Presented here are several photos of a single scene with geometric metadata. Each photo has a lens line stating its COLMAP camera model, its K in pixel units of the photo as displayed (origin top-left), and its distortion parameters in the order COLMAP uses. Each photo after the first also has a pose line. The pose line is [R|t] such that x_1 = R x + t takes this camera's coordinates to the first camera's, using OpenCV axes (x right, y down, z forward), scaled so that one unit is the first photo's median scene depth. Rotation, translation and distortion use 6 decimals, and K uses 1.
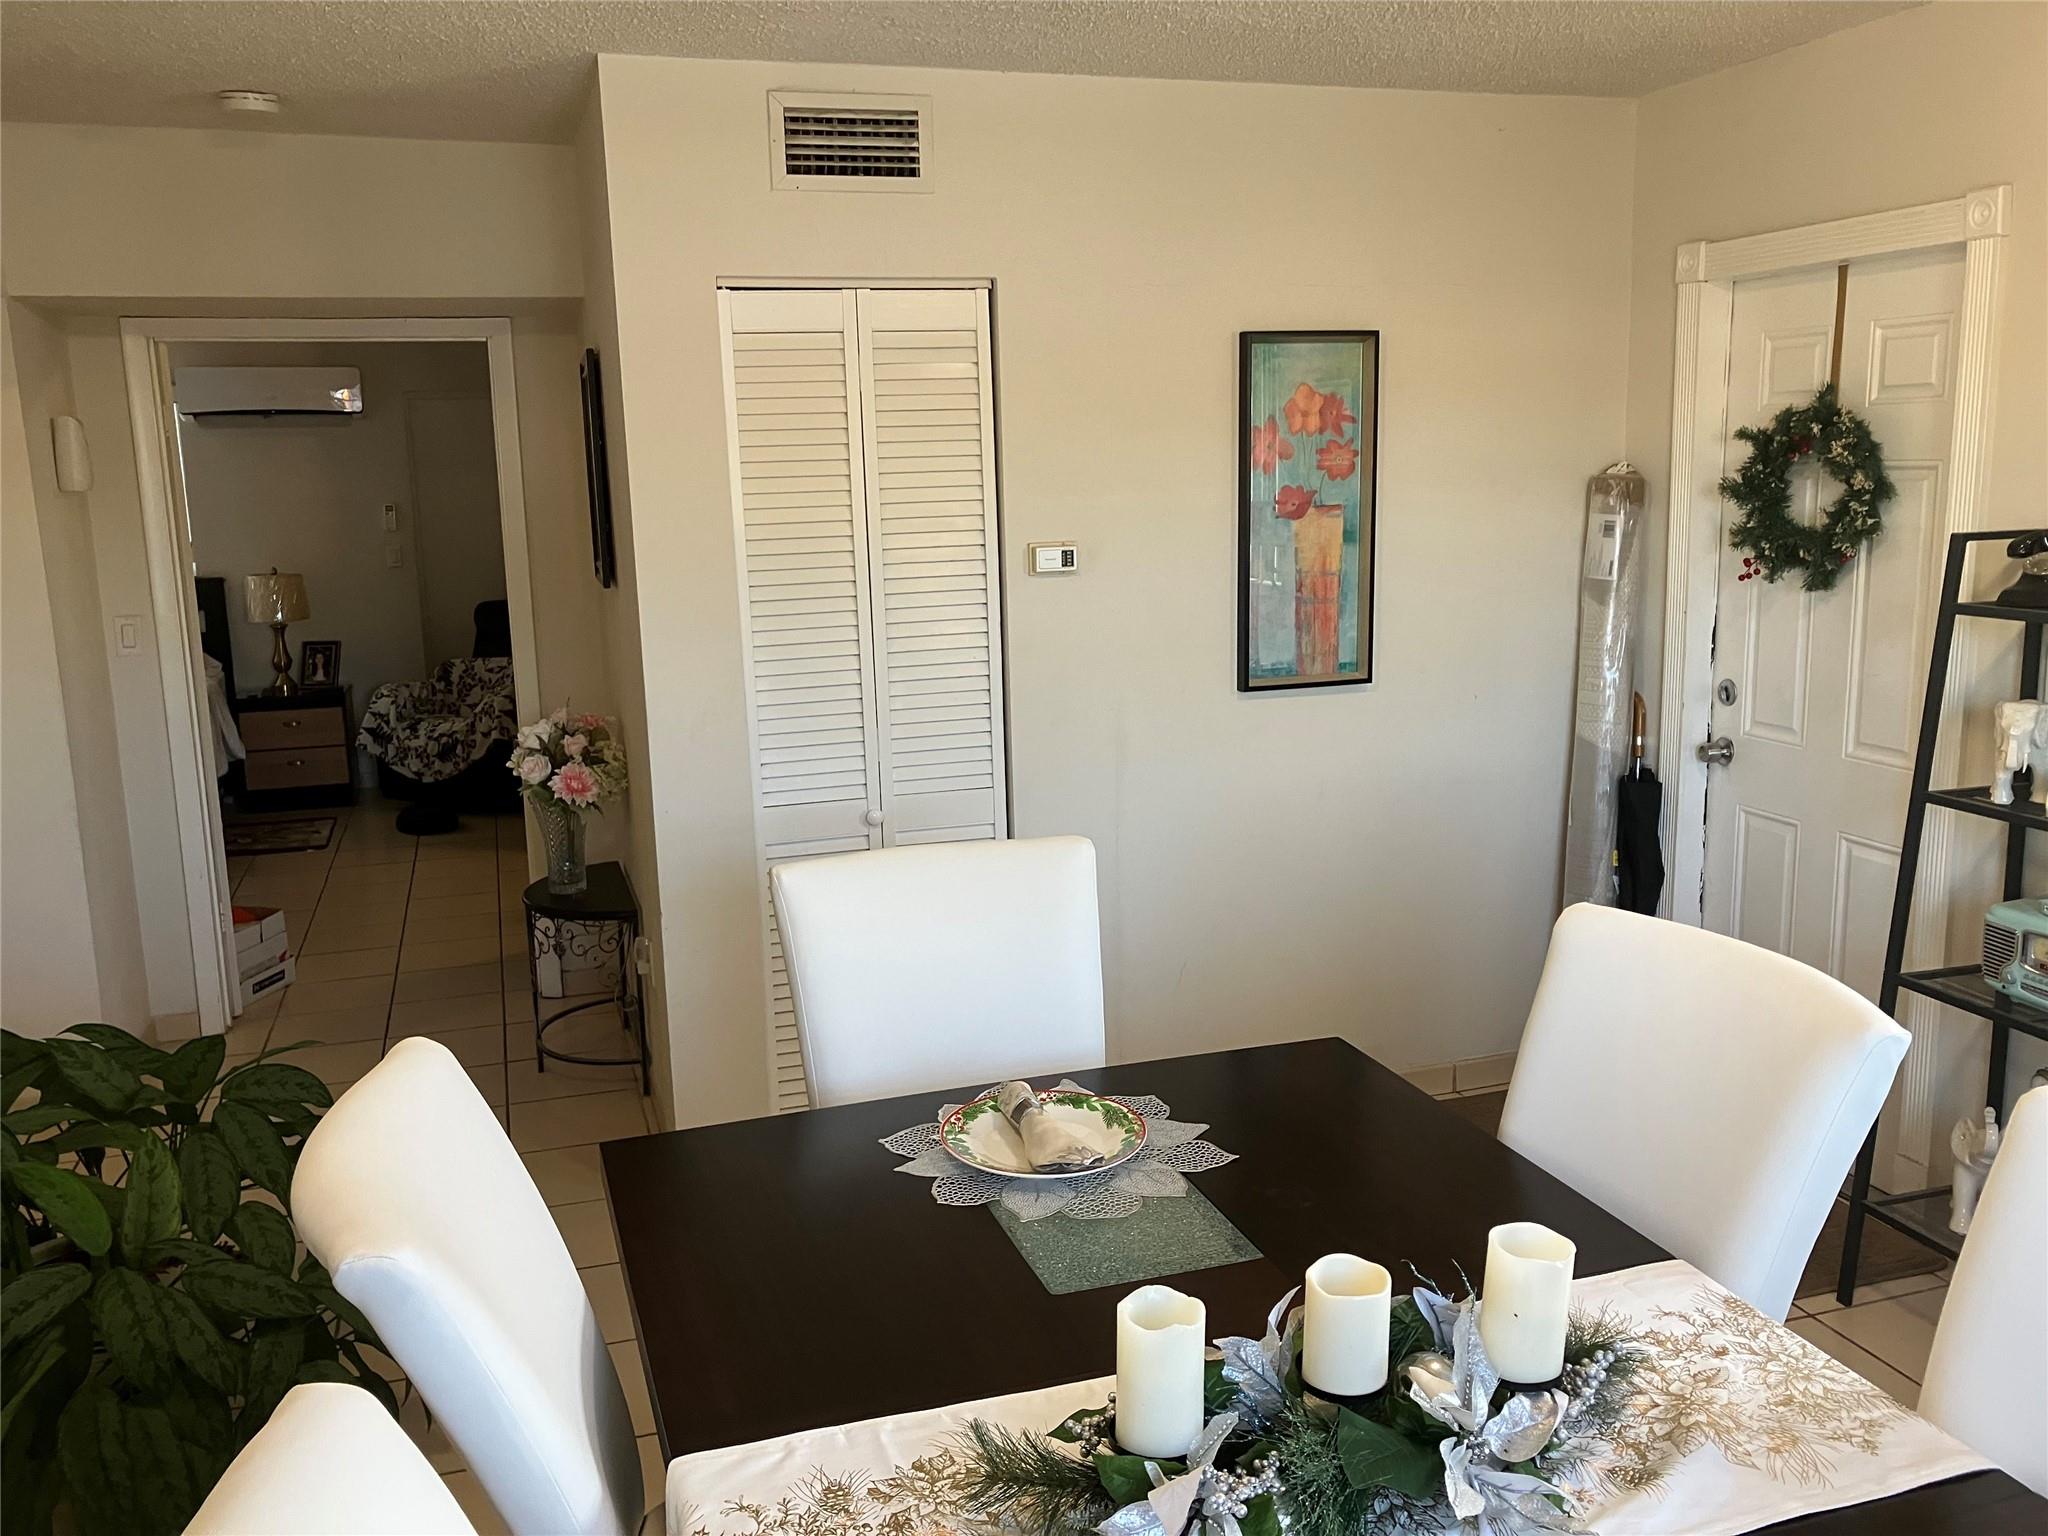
lens RADIAL K [[1697.7, 0, 1009.6], [0, 1697.7, 804.6], [0, 0, 1]] dist [0.047224, -0.076311]
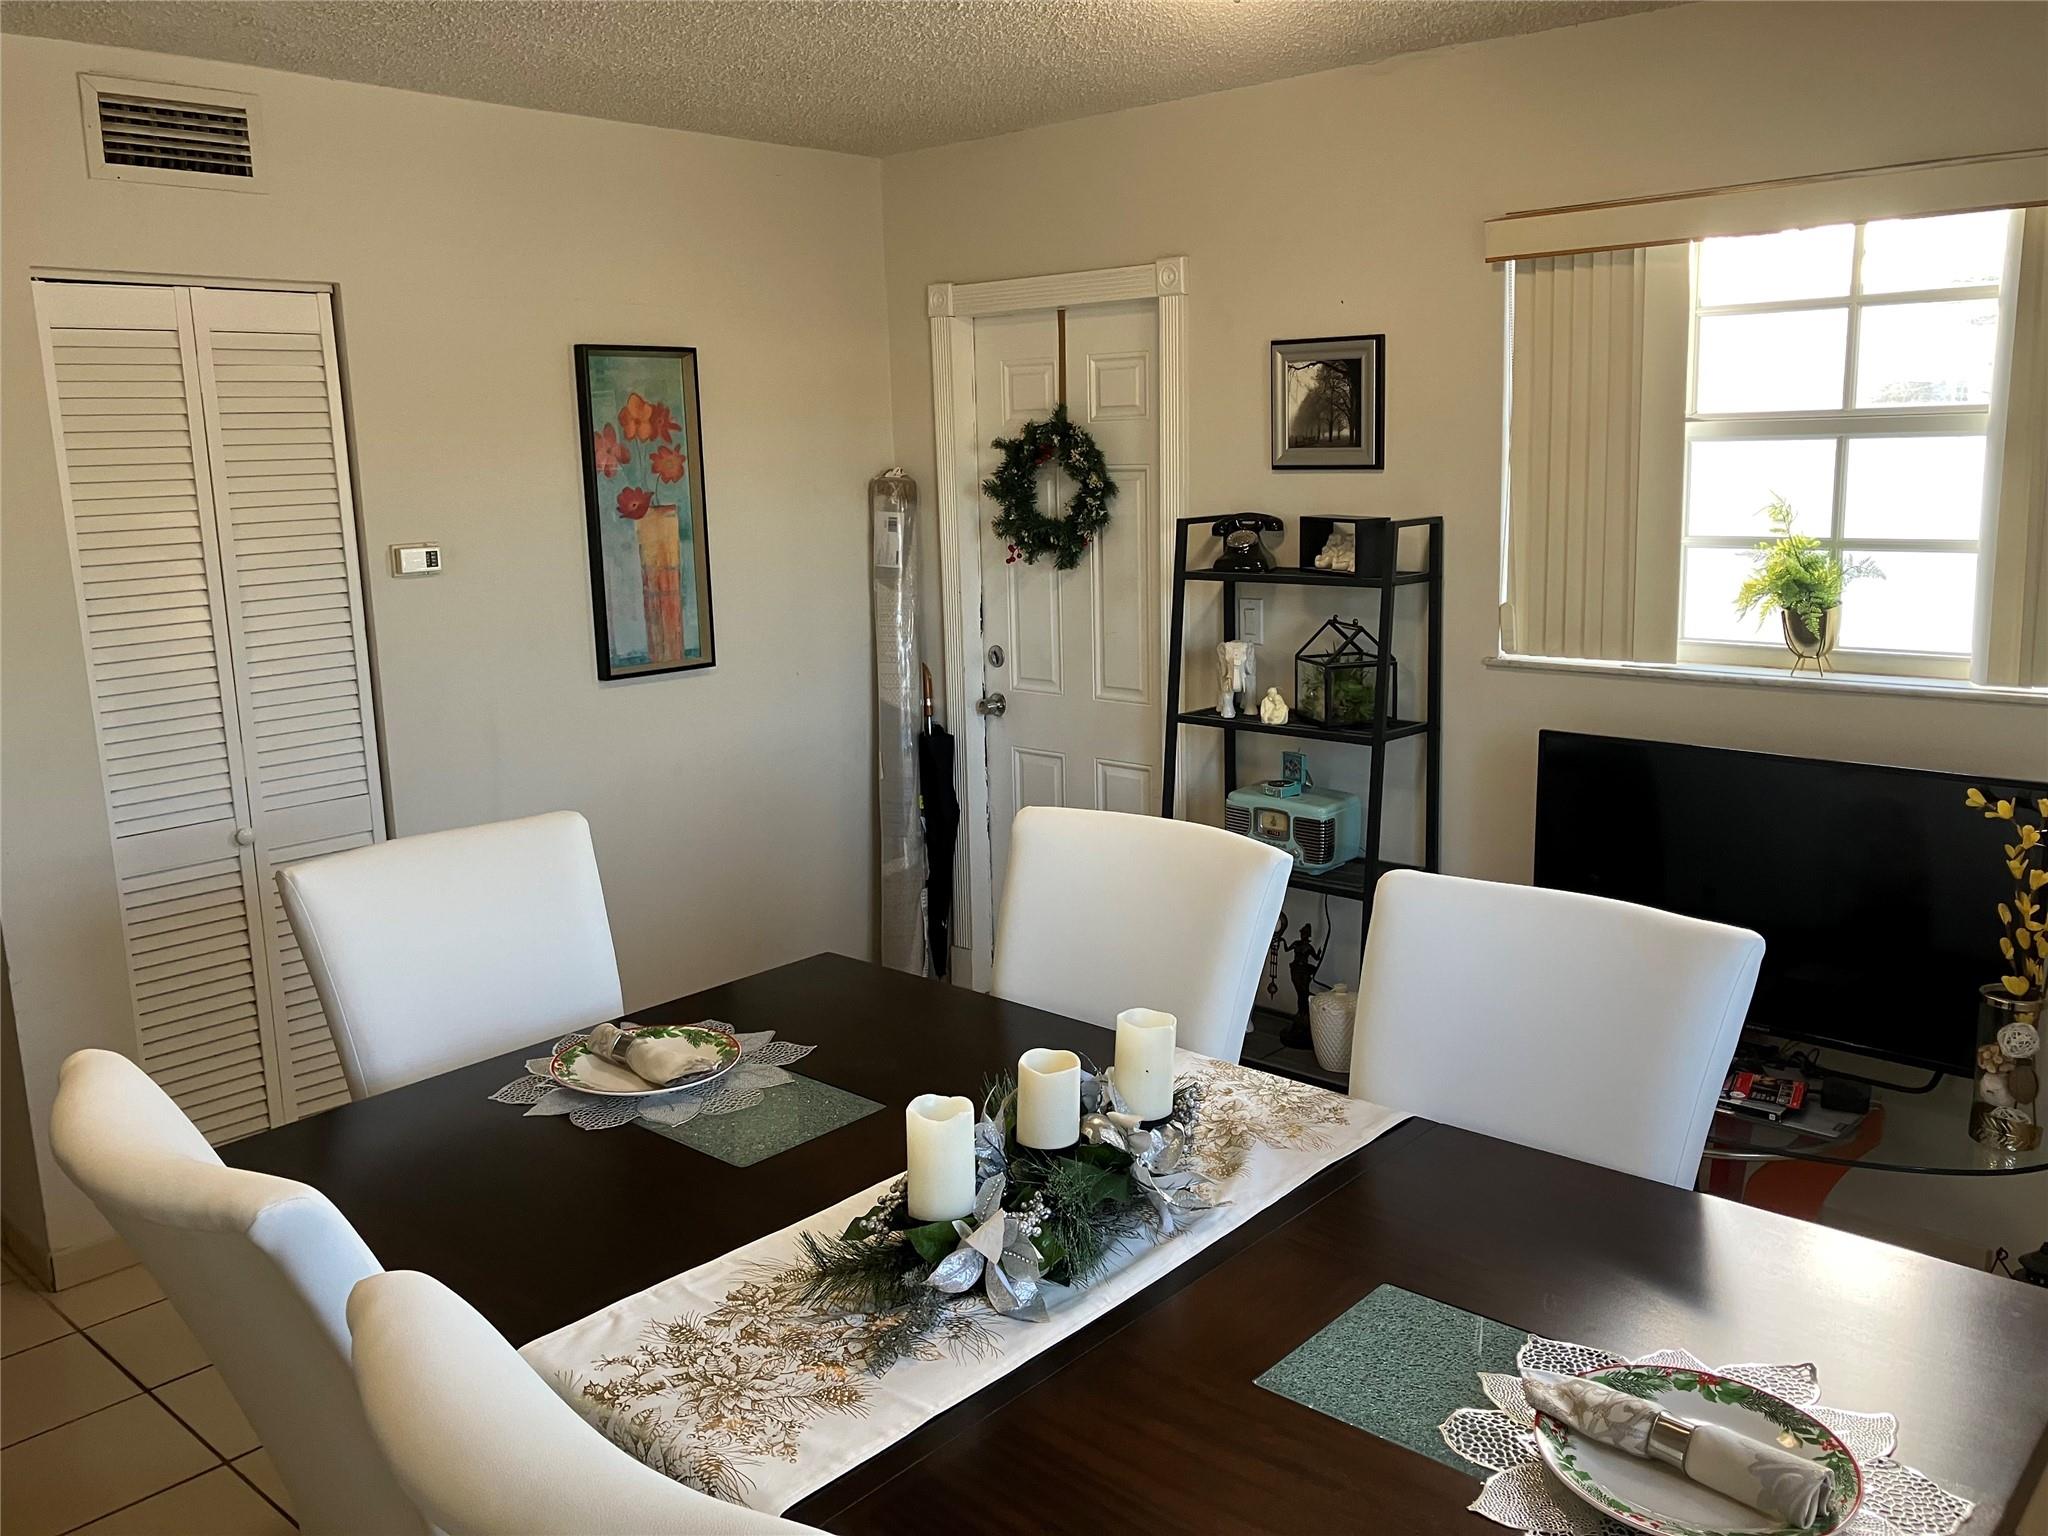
lens RADIAL K [[1697.7, 0, 1028.1], [0, 1697.7, 837.3], [0, 0, 1]] dist [0.047224, -0.076311]
pose [[0.856617, -0.112478, 0.503544, -0.209286], [0.106782, 0.993467, 0.040258, 0.018965], [-0.504782, 0.019284, 0.863031, -0.068624]]
